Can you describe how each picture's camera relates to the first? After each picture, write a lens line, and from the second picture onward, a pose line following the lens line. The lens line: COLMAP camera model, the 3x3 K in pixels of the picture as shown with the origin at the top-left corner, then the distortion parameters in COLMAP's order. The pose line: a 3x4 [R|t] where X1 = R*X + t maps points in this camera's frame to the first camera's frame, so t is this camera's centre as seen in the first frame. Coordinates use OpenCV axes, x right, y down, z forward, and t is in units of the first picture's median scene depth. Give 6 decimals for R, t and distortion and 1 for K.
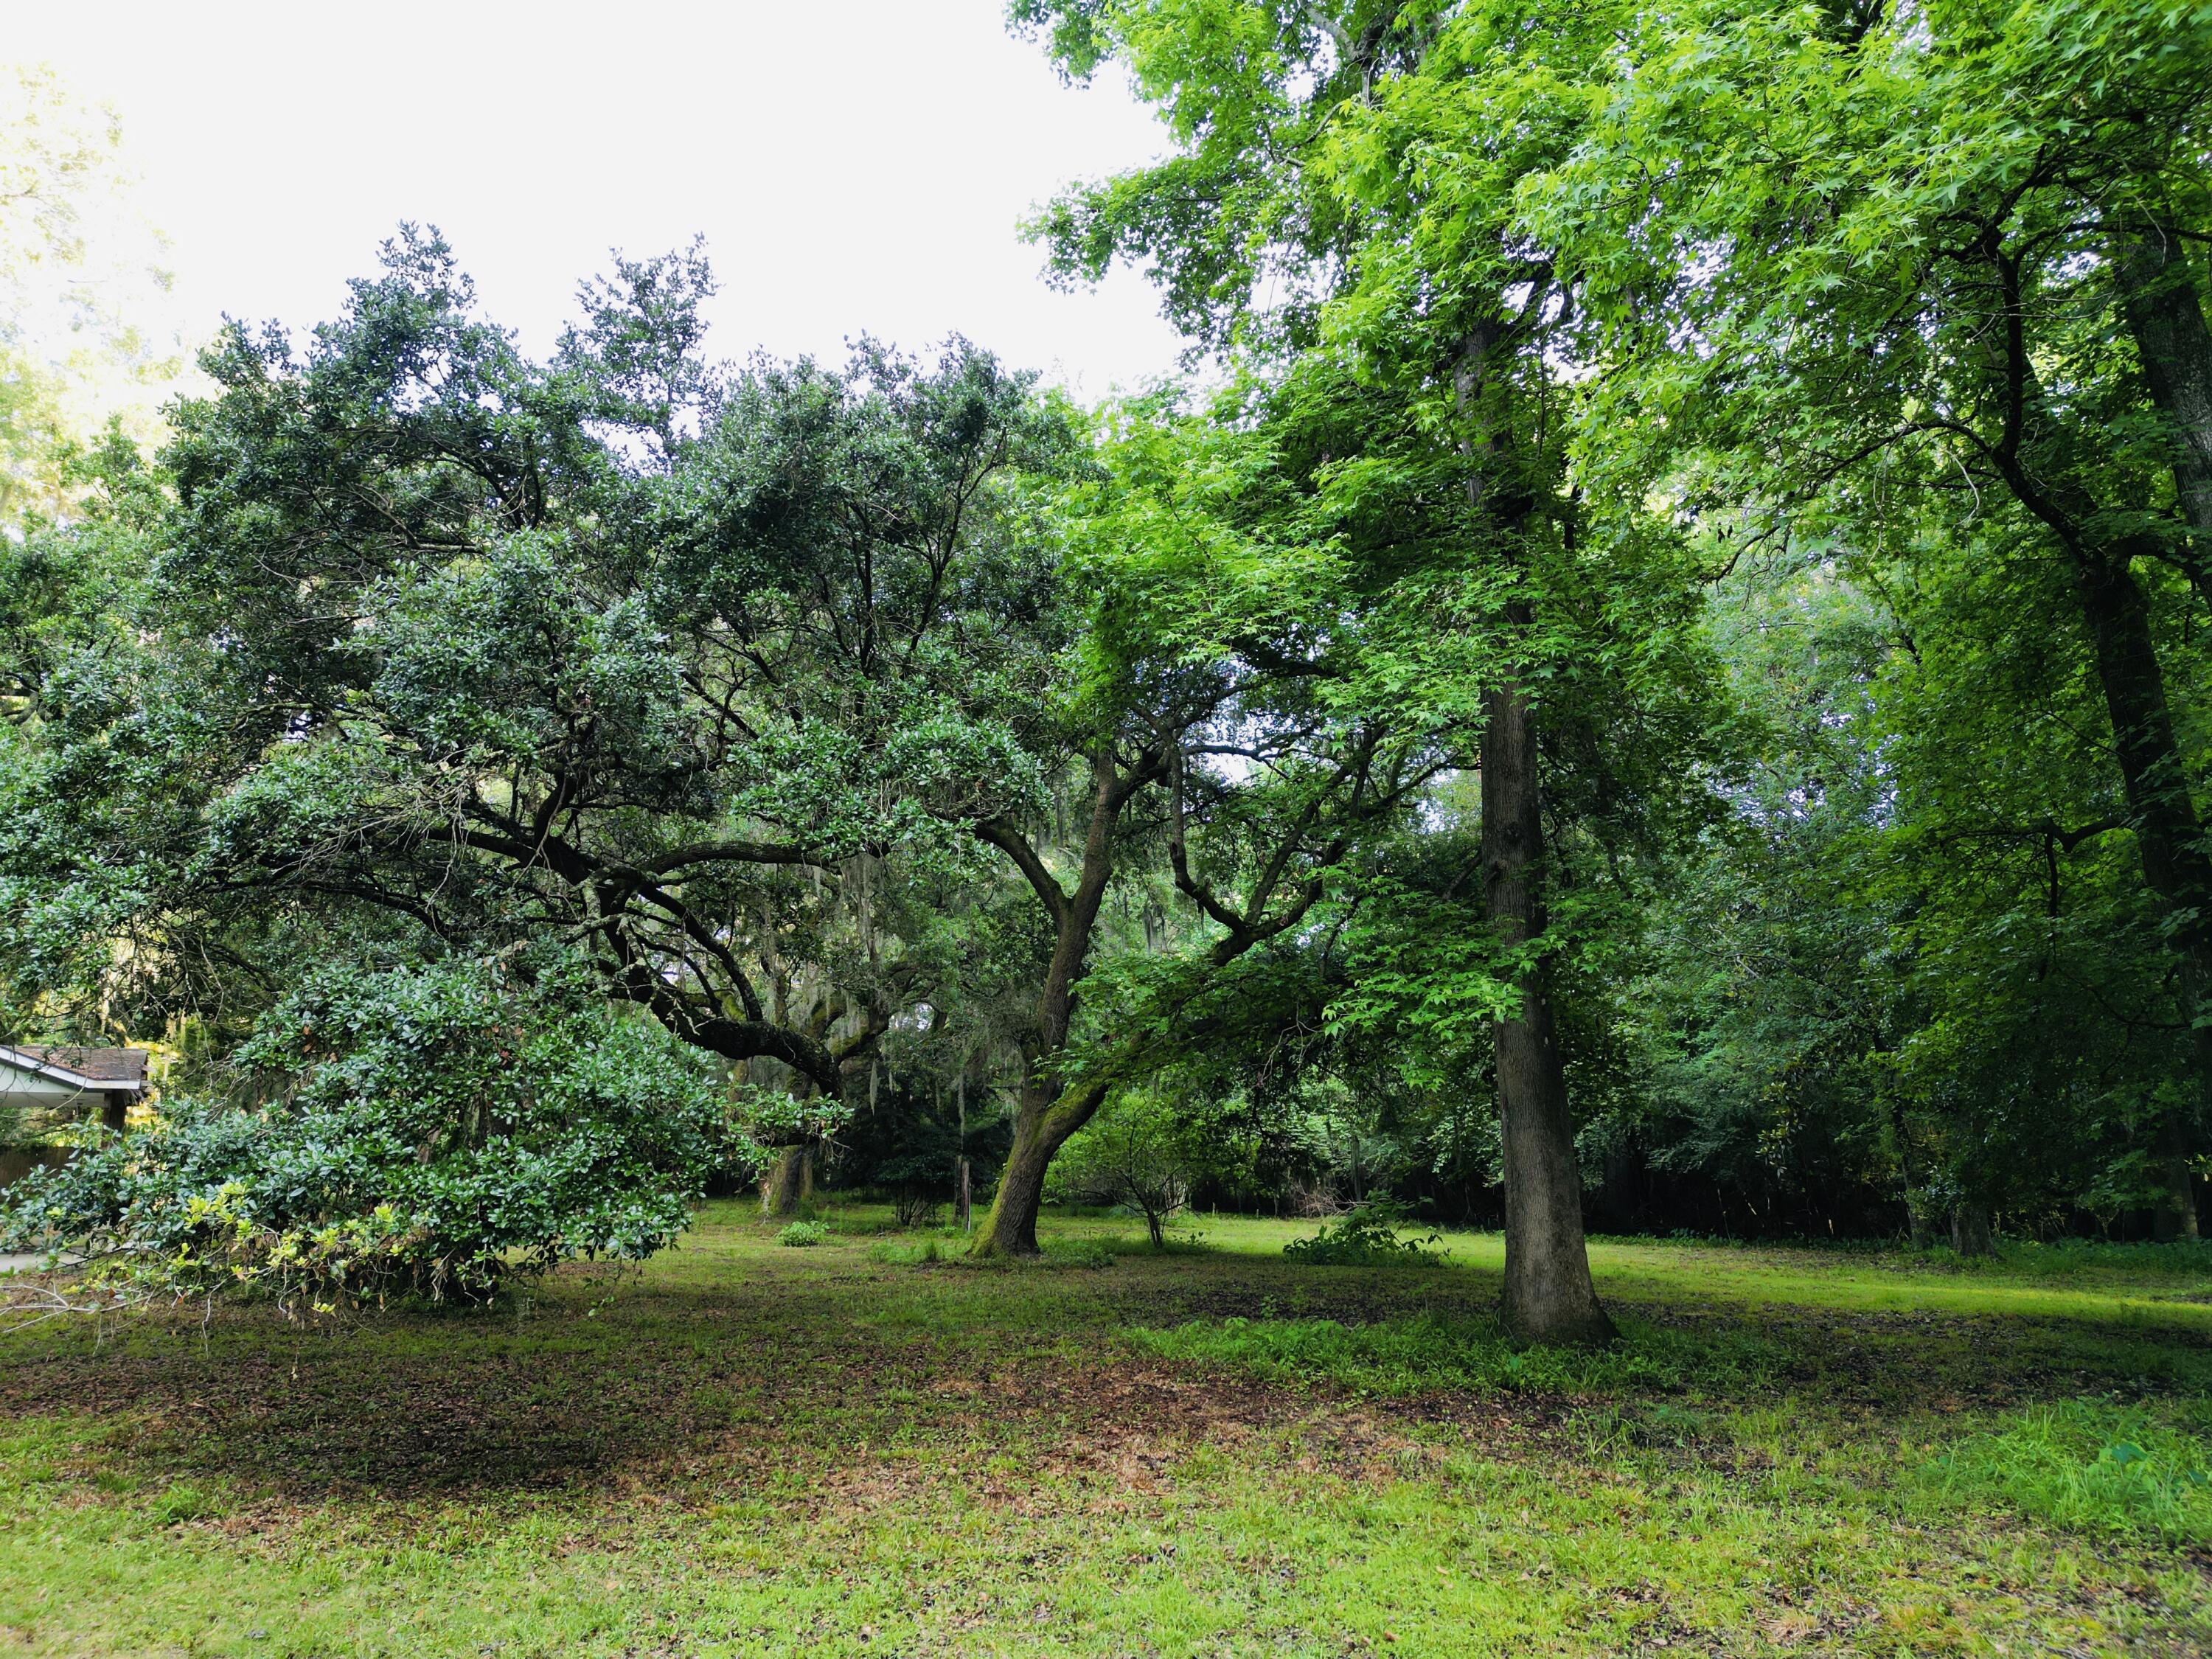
lens RADIAL K [[1522.7, 0, 1104.7], [0, 1522.7, 823.7], [0, 0, 1]] dist [0.079480, -0.077809]
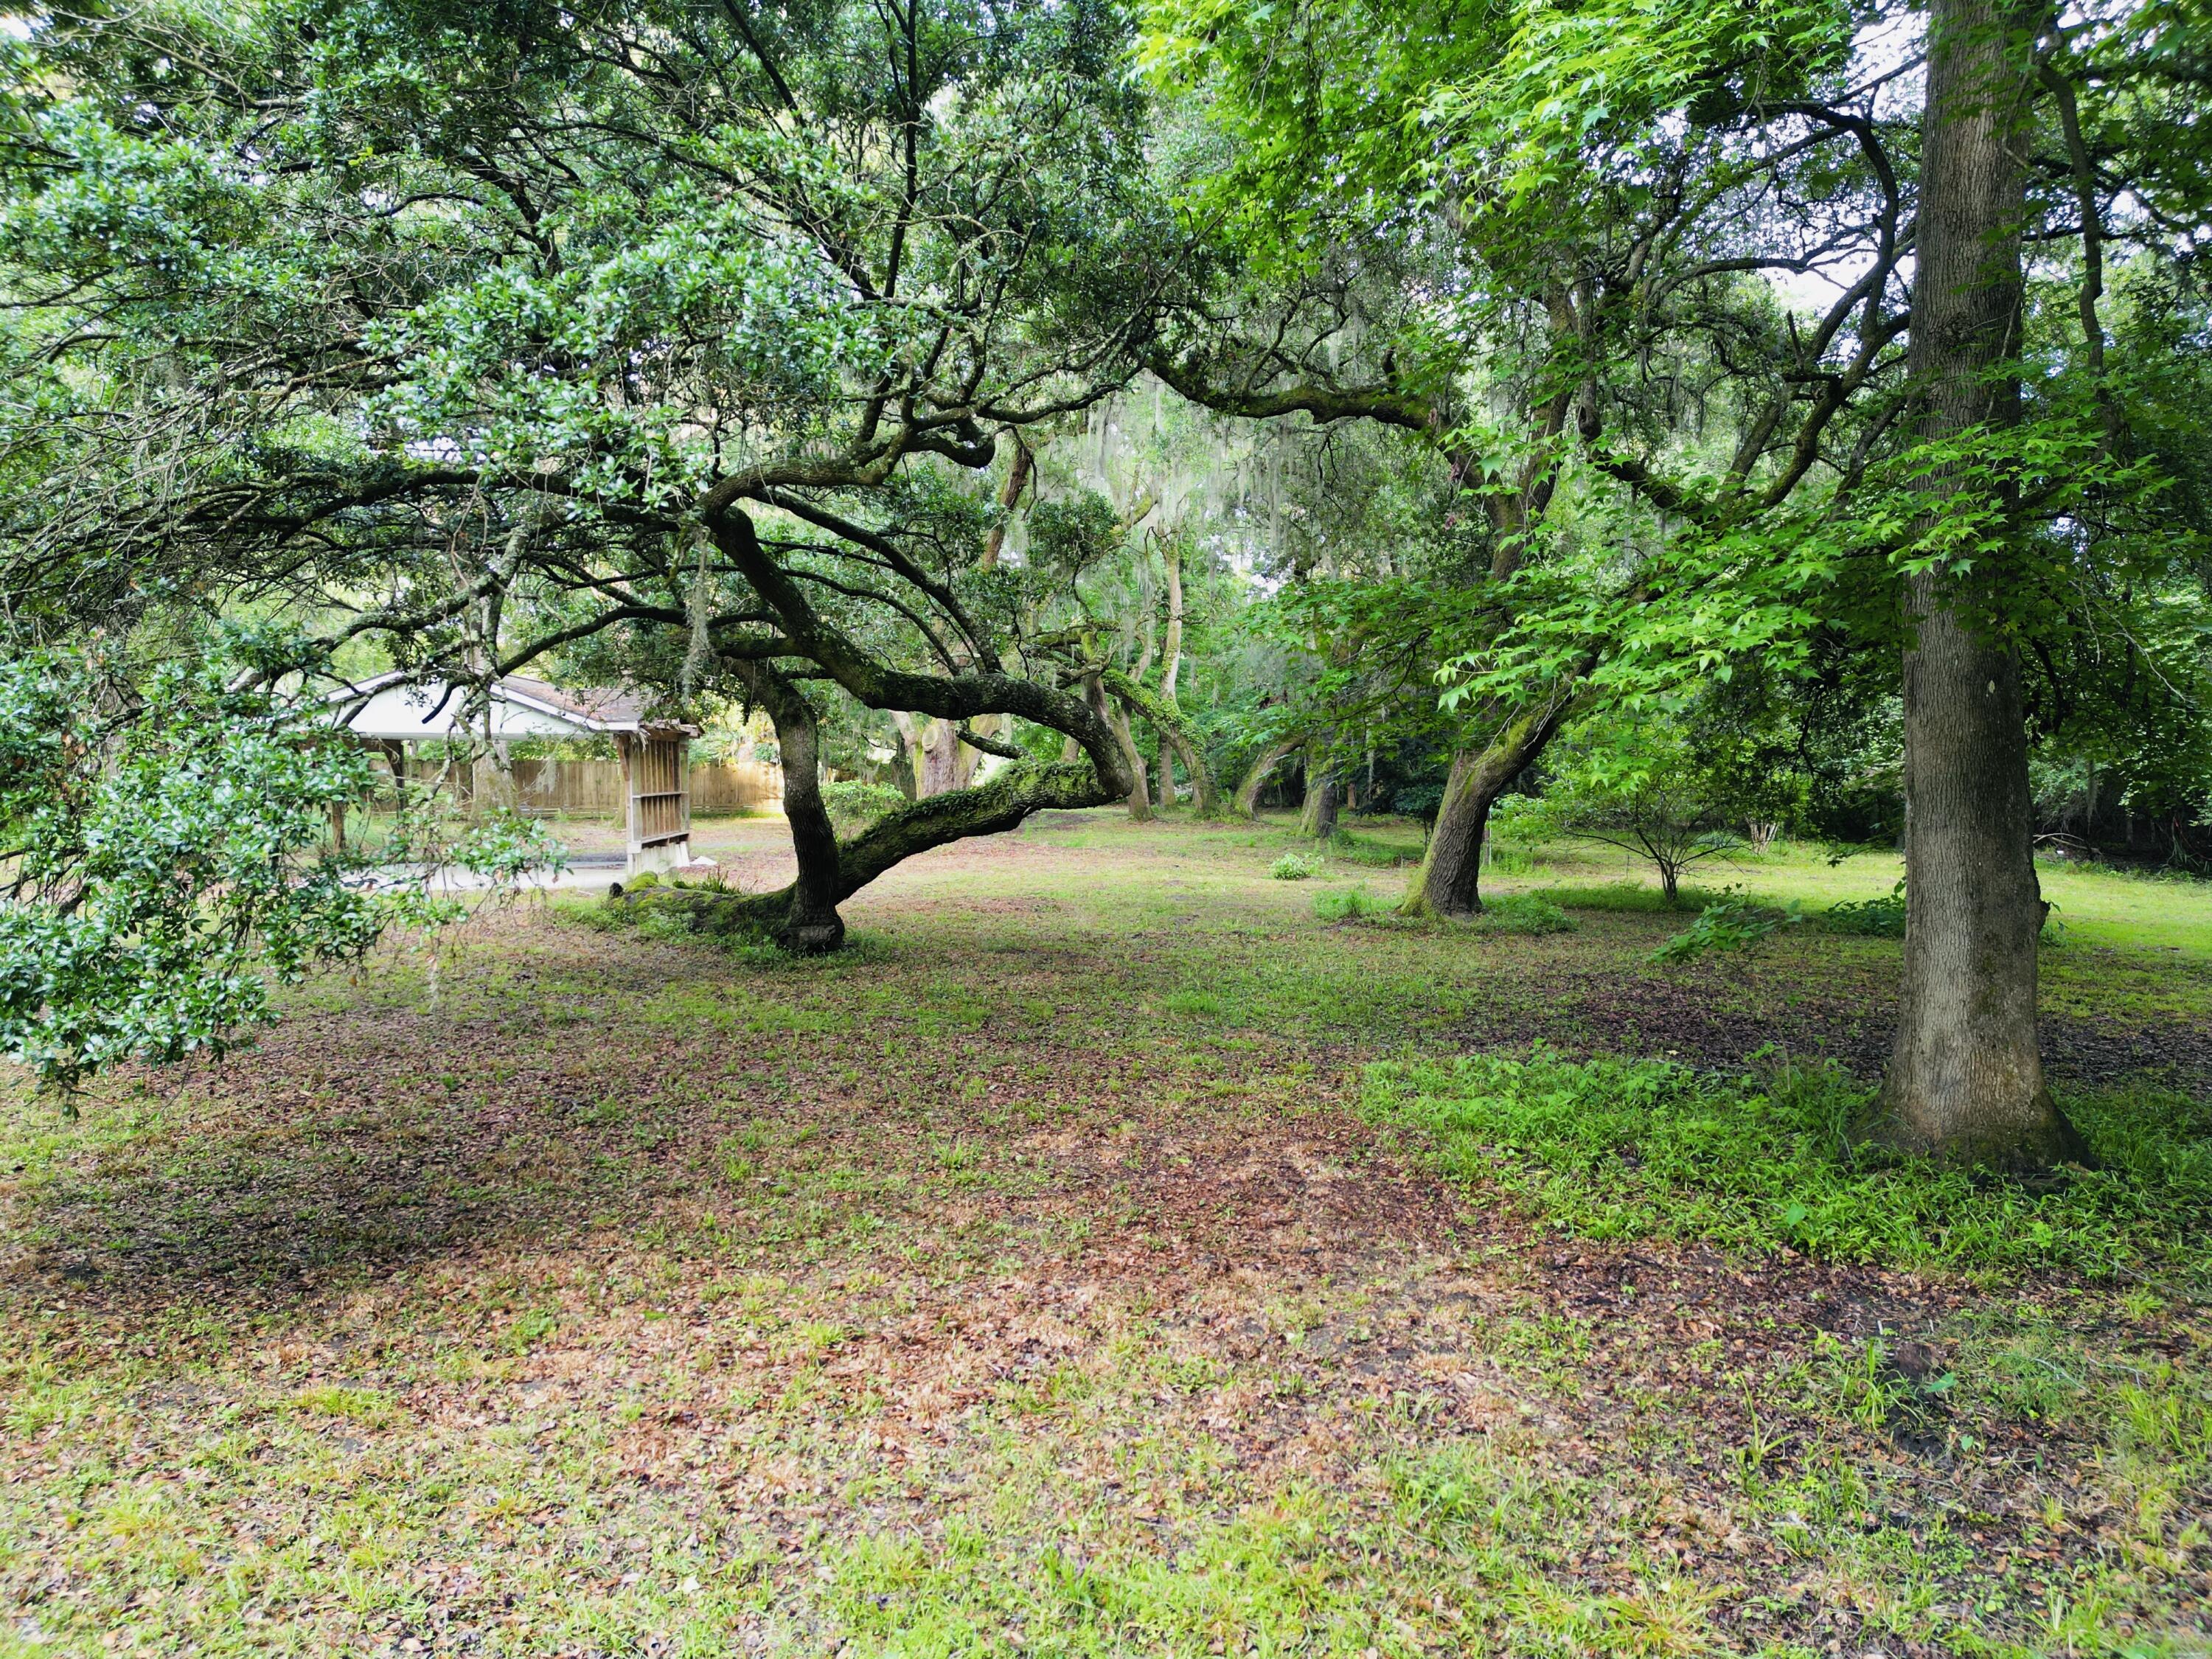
lens RADIAL K [[1522.7, 0, 1104.7], [0, 1522.7, 823.7], [0, 0, 1]] dist [0.079480, -0.077809]
pose [[0.910796, 0.015057, -0.412582, 0.117939], [0.089881, 0.968134, 0.233749, 0.011628], [0.402954, -0.249981, 0.880419, 0.167222]]
